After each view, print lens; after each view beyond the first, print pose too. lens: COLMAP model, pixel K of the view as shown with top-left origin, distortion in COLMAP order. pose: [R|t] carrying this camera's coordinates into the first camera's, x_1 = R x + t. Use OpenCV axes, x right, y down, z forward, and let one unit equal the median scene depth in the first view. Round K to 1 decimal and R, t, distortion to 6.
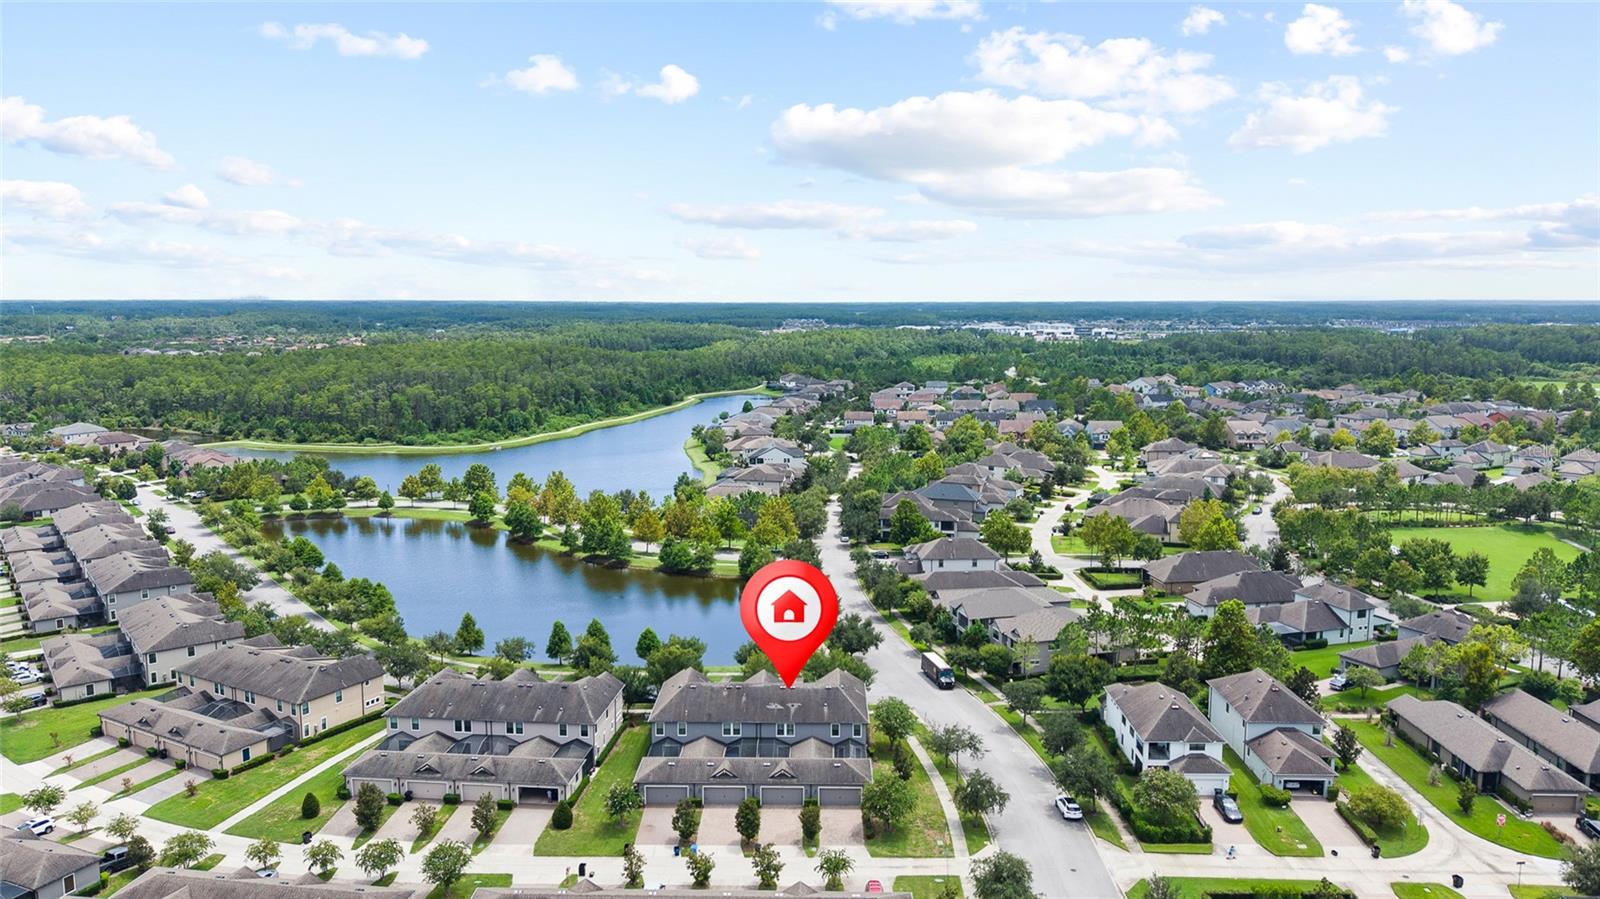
lens RADIAL K [[1056.1, 0, 790.9], [0, 1056.1, 451.4], [0, 0, 1]] dist [0.001647, -0.002592]
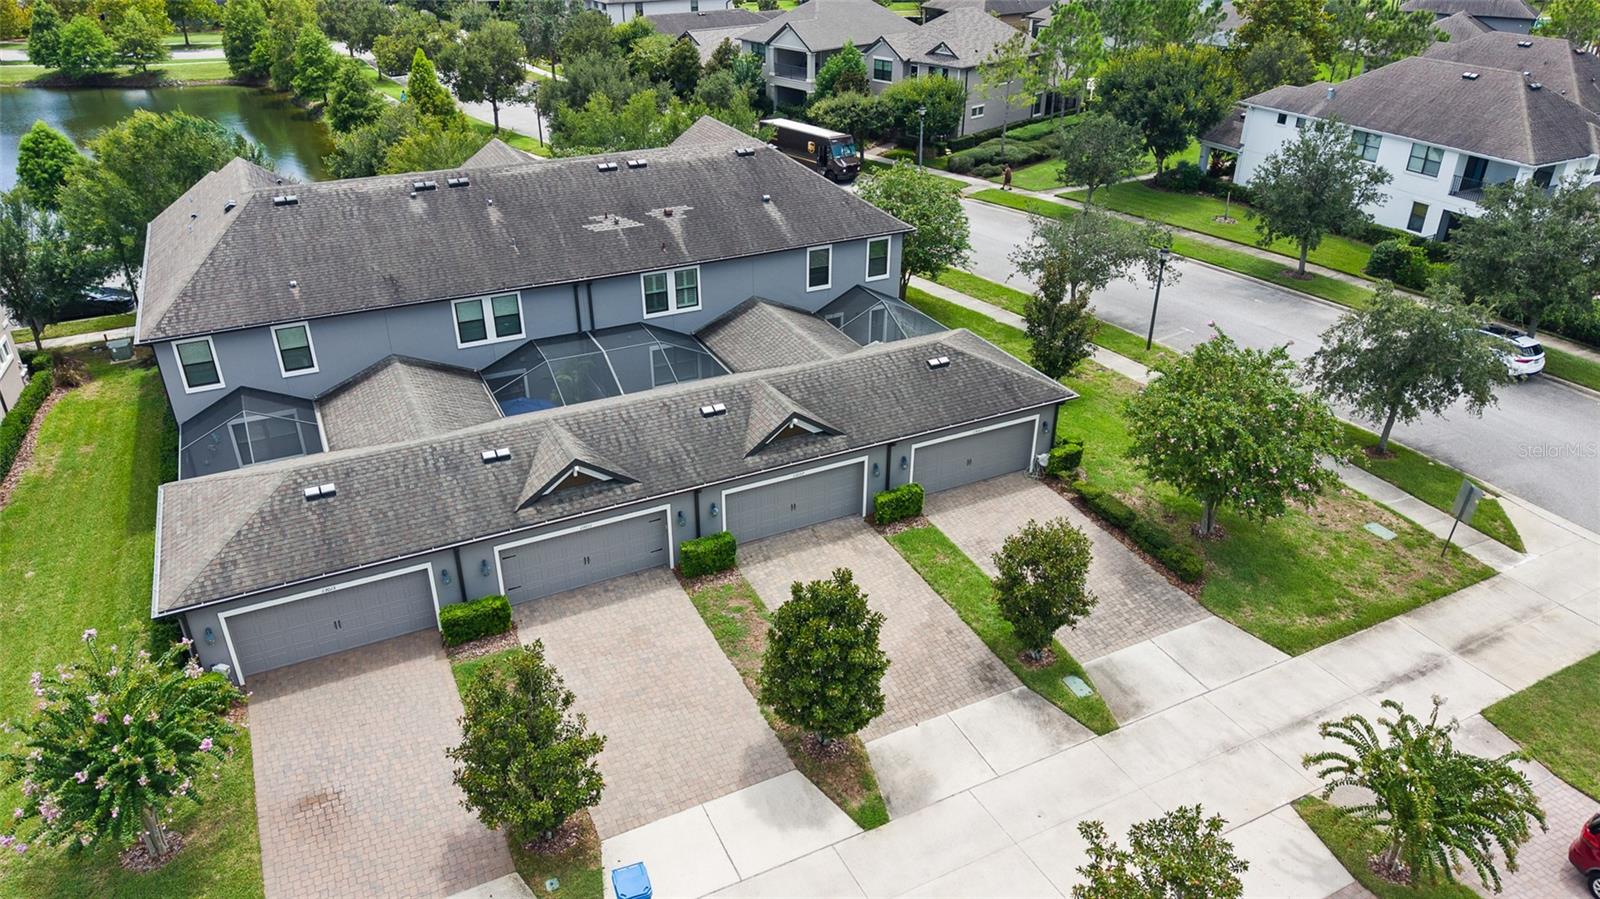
lens RADIAL K [[1056.1, 0, 790.9], [0, 1056.1, 451.4], [0, 0, 1]] dist [0.001647, -0.002592]
pose [[0.881229, -0.212885, 0.422036, -0.110032], [0.053893, 0.932269, 0.357729, 0.198153], [-0.469607, -0.292497, 0.833016, 0.712836]]
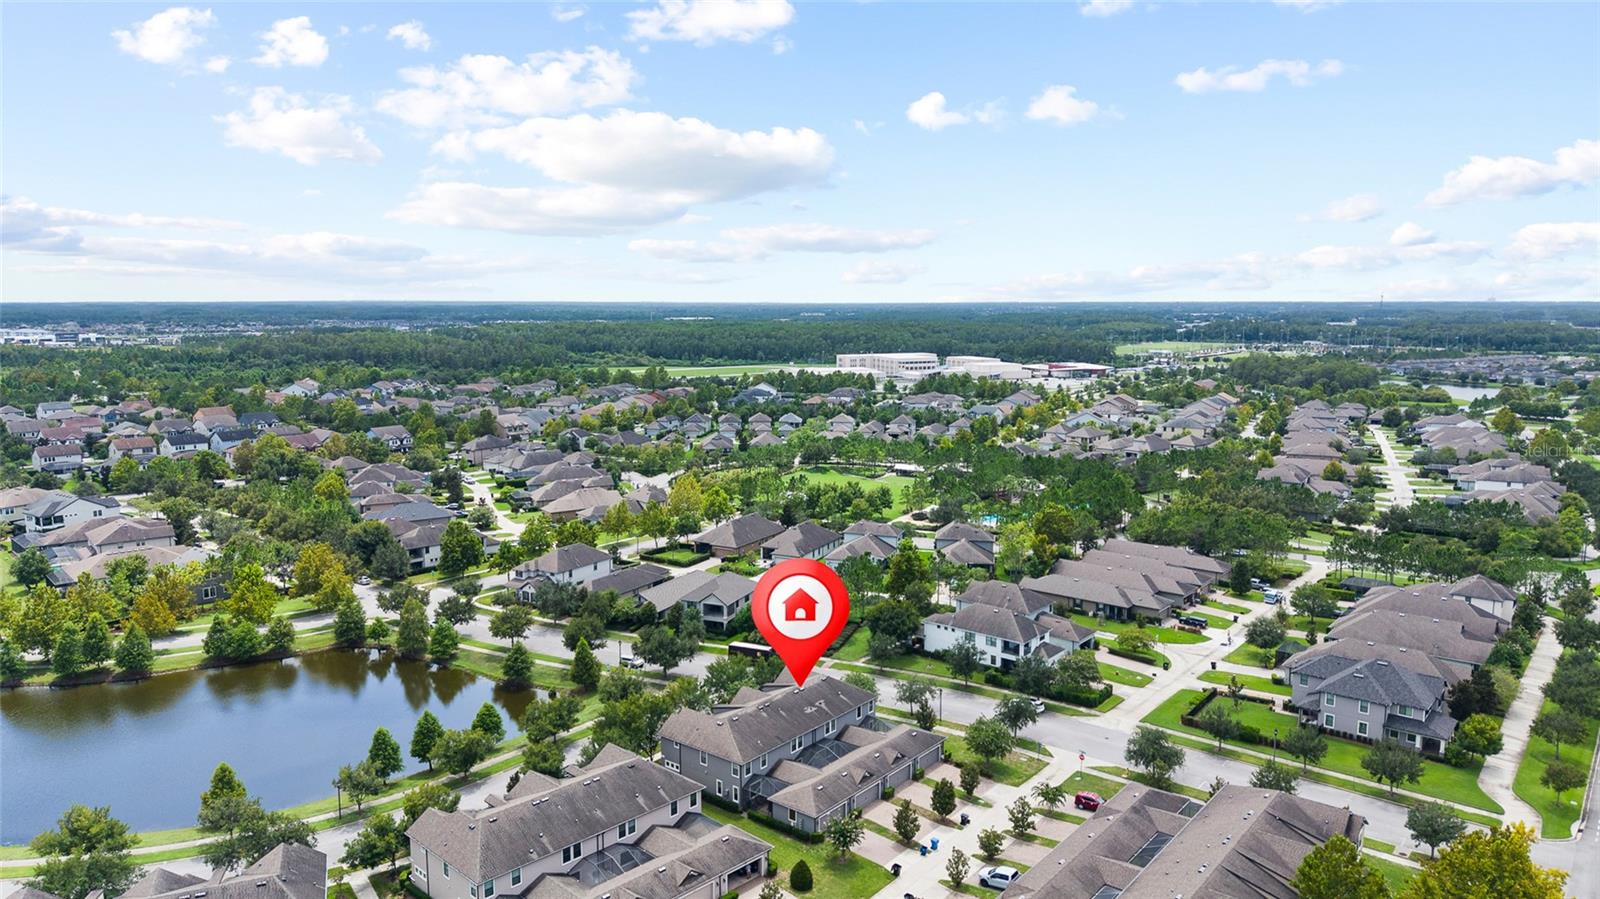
lens RADIAL K [[1056.1, 0, 790.9], [0, 1056.1, 451.4], [0, 0, 1]] dist [0.001647, -0.002592]
pose [[0.601679, -0.094742, 0.793099, -0.803578], [0.099496, 0.994097, 0.043271, -0.048860], [-0.792517, 0.052875, 0.607554, 0.392519]]
